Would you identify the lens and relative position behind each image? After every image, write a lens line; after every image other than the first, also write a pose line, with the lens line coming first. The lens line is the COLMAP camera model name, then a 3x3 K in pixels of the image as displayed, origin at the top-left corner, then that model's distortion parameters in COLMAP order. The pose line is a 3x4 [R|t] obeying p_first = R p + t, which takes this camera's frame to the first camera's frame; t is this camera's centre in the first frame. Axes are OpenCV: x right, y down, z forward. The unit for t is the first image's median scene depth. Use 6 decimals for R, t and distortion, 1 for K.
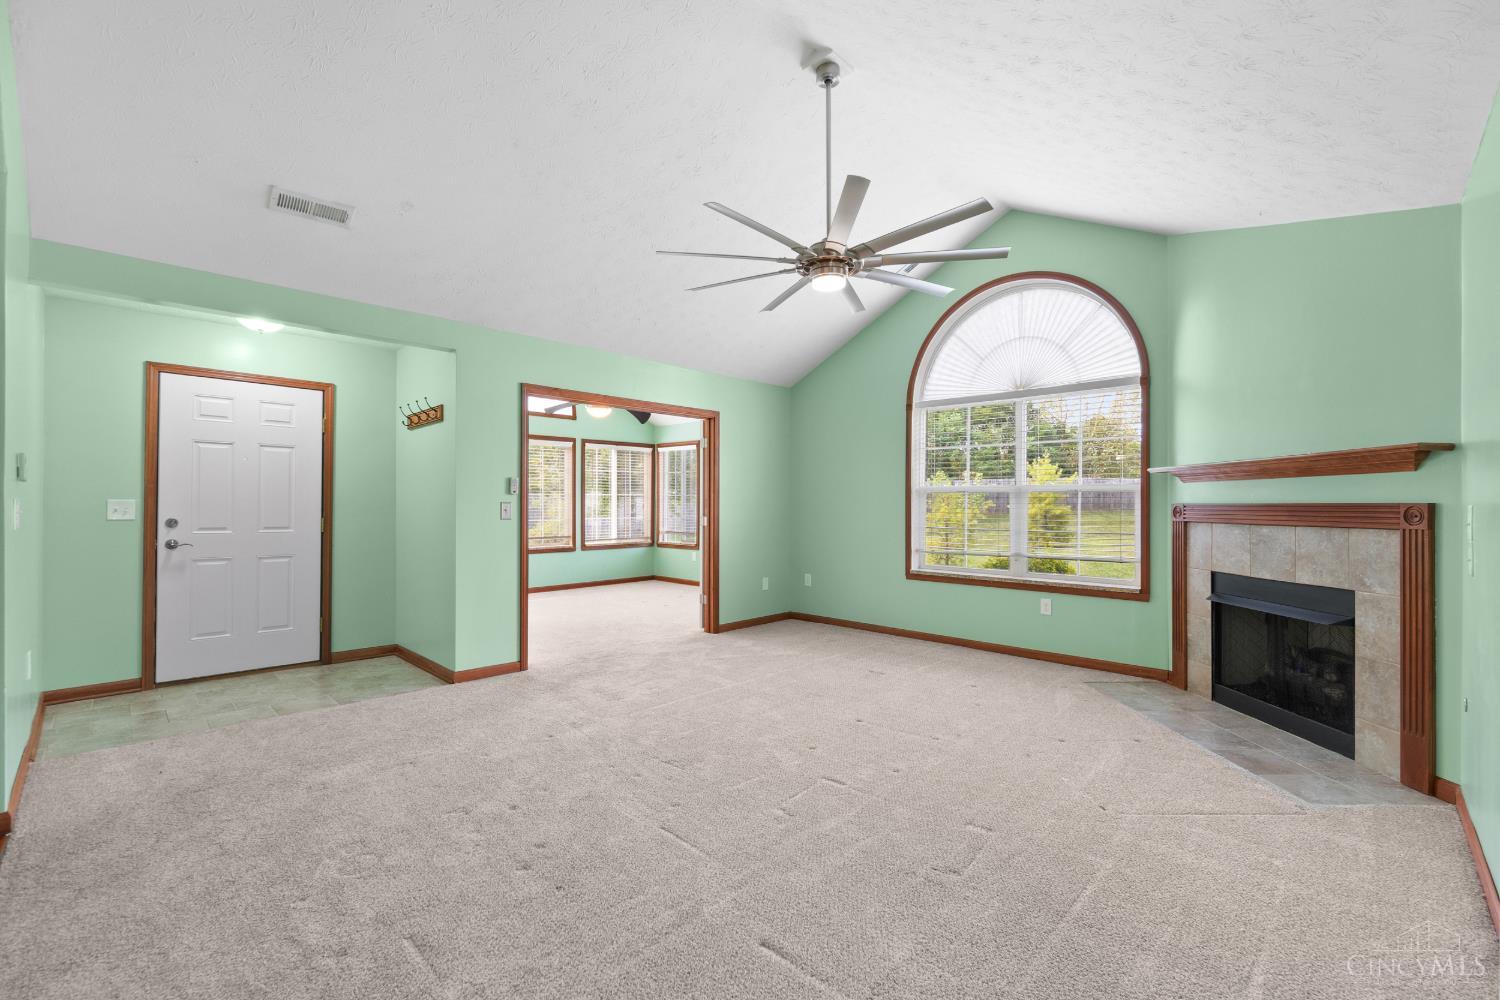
lens RADIAL K [[644.0, 0, 752.0], [0, 644.0, 504.3], [0, 0, 1]] dist [-0.004742, 0.000567]
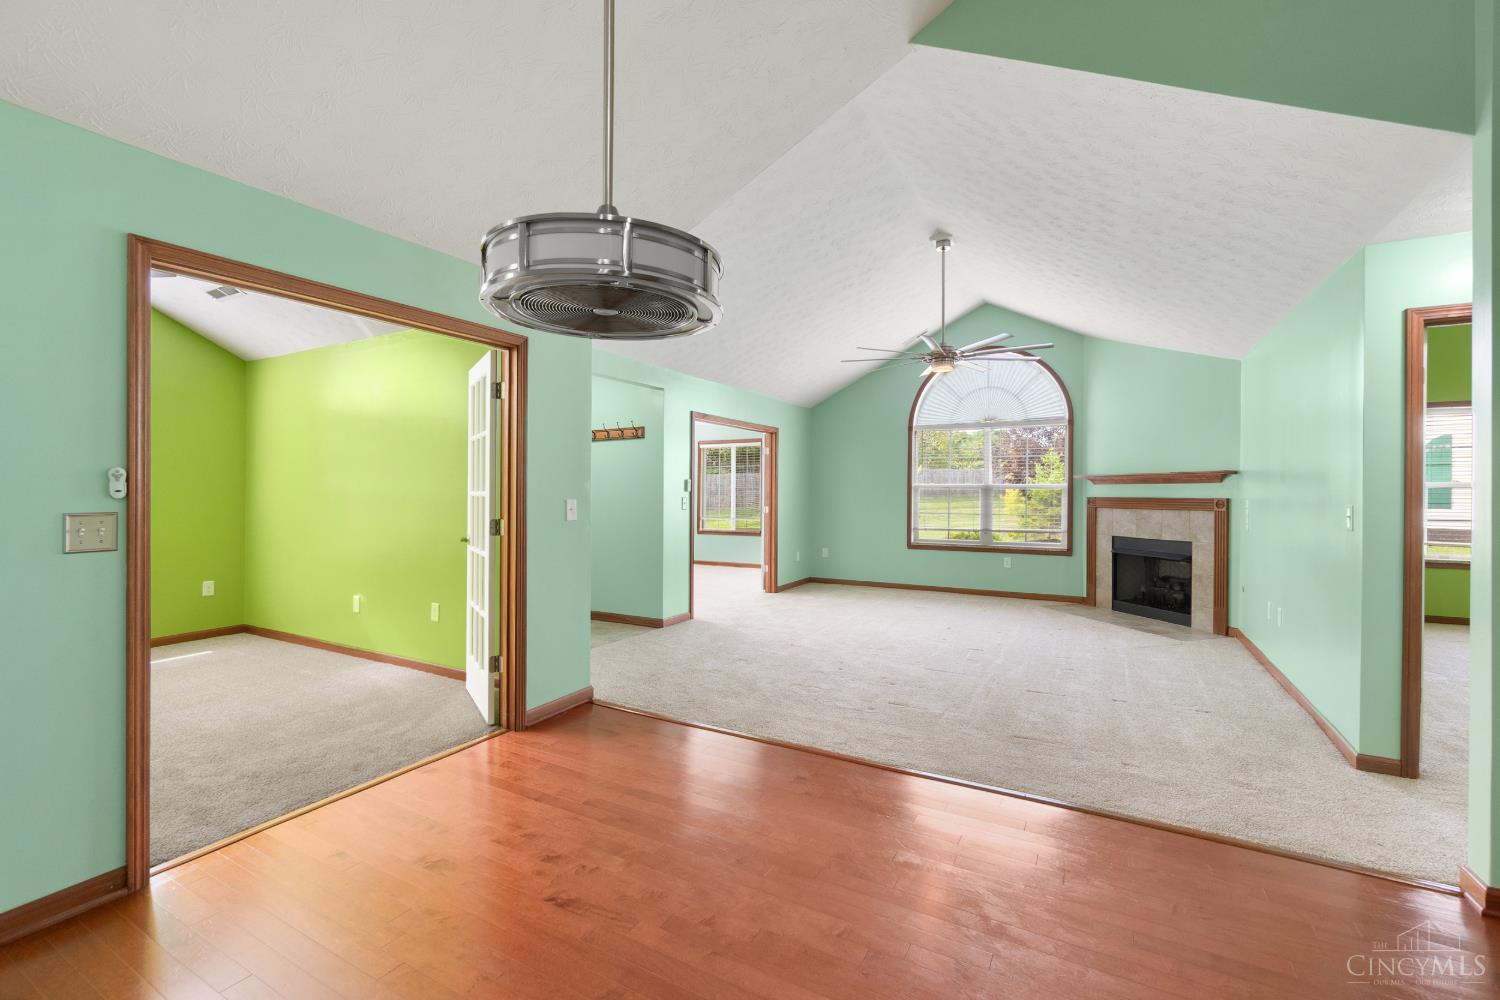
lens RADIAL K [[644.0, 0, 759.7], [0, 644.0, 500.5], [0, 0, 1]] dist [-0.004742, 0.000567]
pose [[0.963635, -0.005130, 0.267174, -0.596814], [0.001481, 0.999903, 0.013856, -0.015732], [-0.267219, -0.012957, 0.963549, -0.378222]]
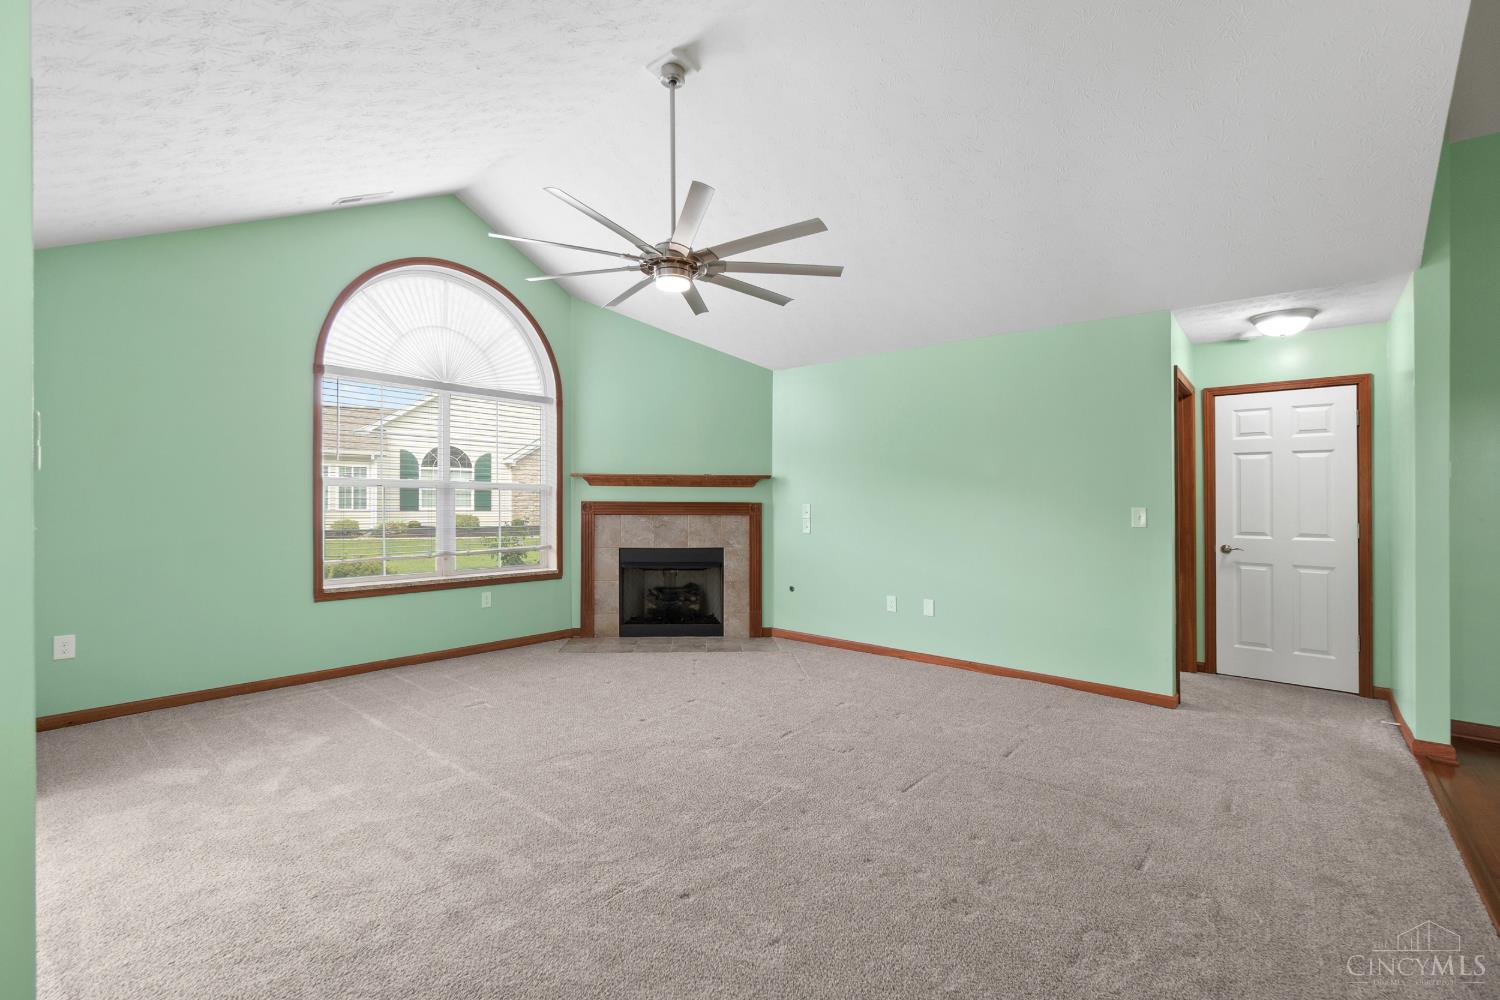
lens RADIAL K [[644.0, 0, 737.5], [0, 644.0, 495.8], [0, 0, 1]] dist [-0.004742, 0.000567]
pose [[-0.049644, 0.004122, 0.998758, -0.665727], [-0.007688, 0.999960, -0.004509, -0.008413], [-0.998737, -0.007902, -0.049611, 0.713369]]
